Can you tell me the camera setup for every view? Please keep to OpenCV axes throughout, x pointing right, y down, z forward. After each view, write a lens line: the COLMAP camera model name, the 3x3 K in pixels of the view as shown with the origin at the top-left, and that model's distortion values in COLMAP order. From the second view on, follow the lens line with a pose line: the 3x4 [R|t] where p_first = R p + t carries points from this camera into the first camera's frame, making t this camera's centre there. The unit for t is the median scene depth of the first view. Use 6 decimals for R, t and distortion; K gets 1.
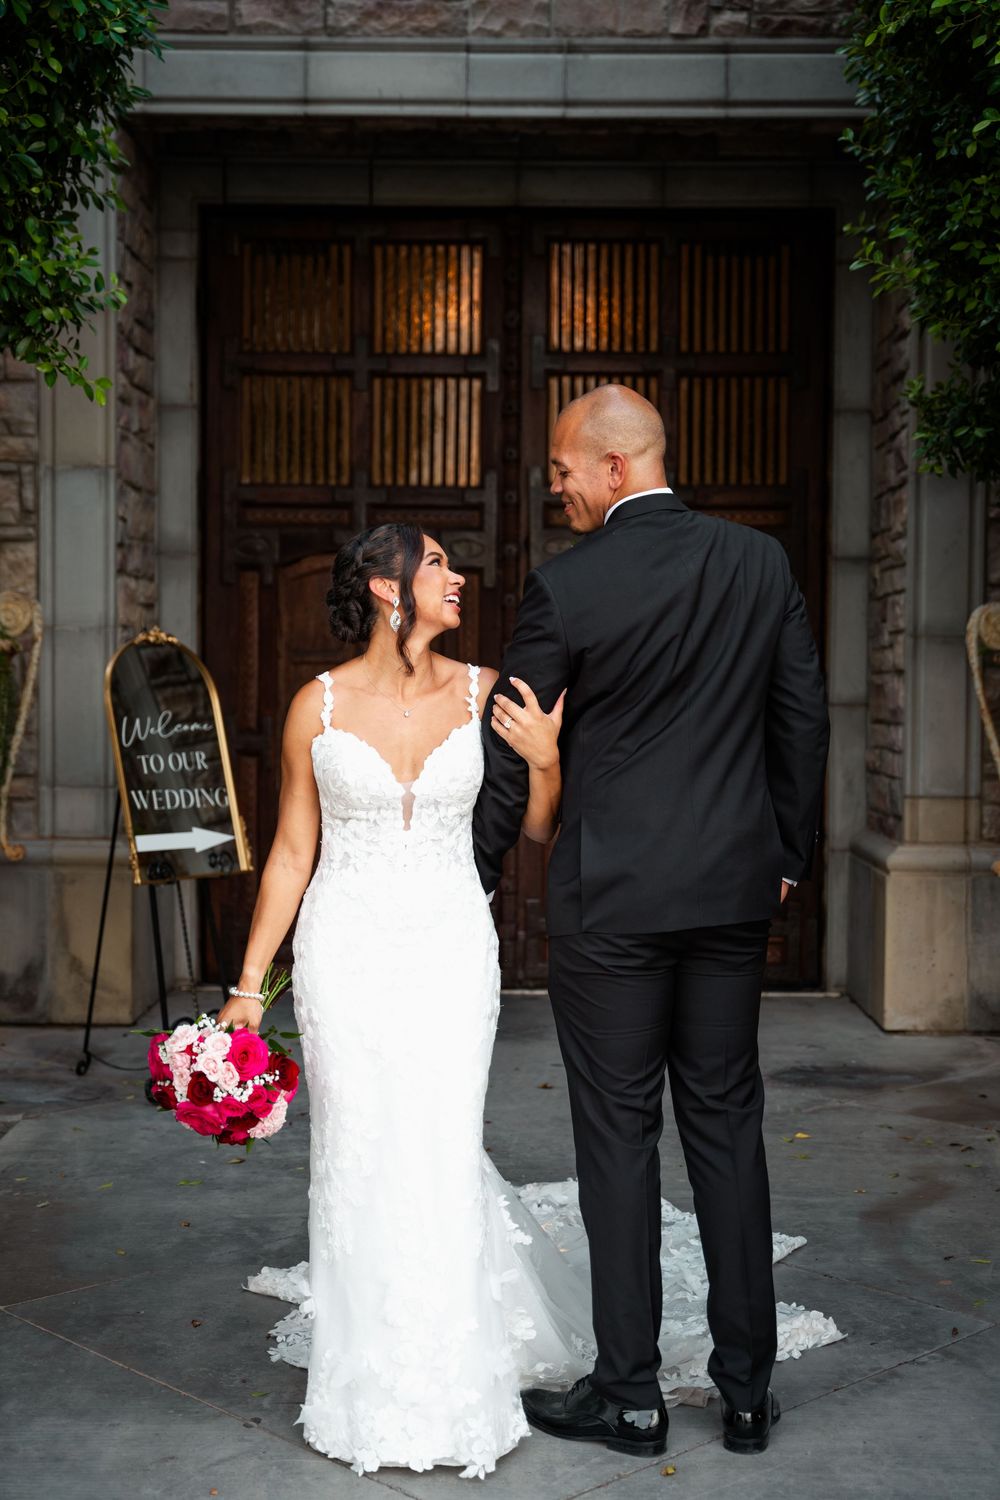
lens RADIAL K [[2121.5, 0, 499.5], [0, 2121.5, 751.9], [0, 0, 1]] dist [0.011312, 0.000000]
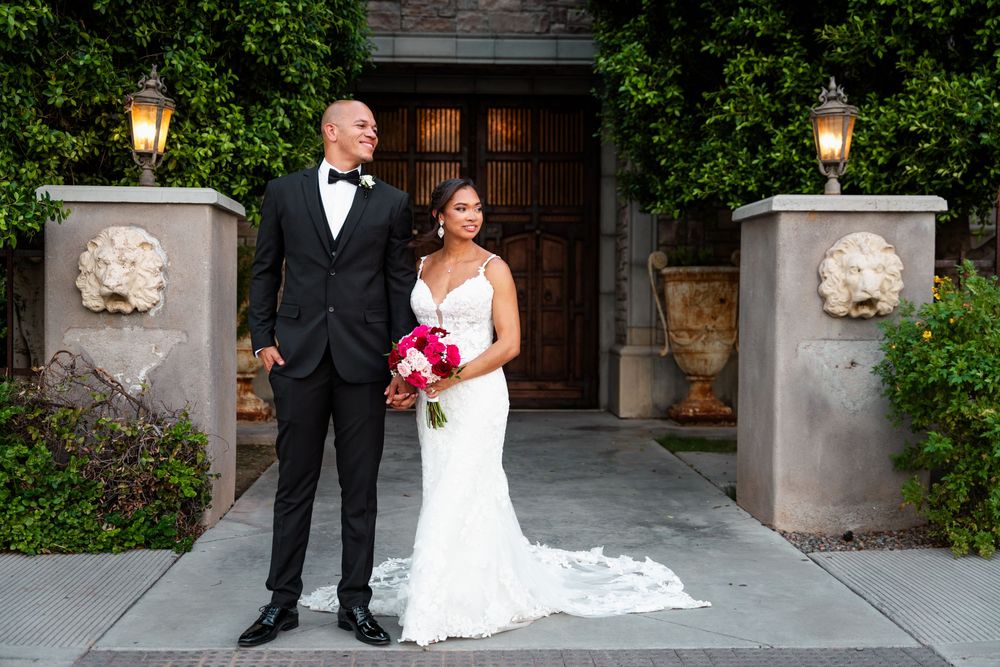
lens RADIAL K [[1263.1, 0, 503.7], [0, 1263.1, 335.4], [0, 0, 1]] dist [0.018560, 0.000000]
pose [[0.998788, -0.002527, 0.049163, -0.033715], [0.003375, 0.999847, -0.017185, 0.056909], [-0.049112, 0.017330, 0.998643, -0.520937]]
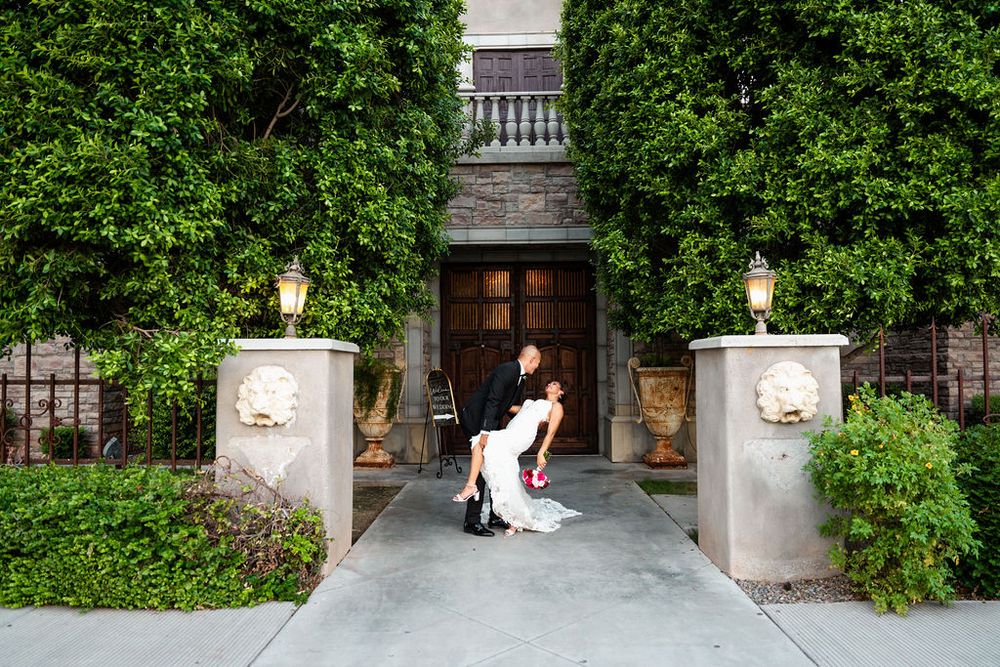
lens RADIAL K [[688.3, 0, 500.6], [0, 688.3, 331.6], [0, 0, 1]] dist [0.000929, -0.001855]
pose [[0.999777, -0.017261, -0.012179, -0.012022], [0.016014, 0.995258, -0.095946, 0.005158], [0.013777, 0.095729, 0.995312, -0.339355]]
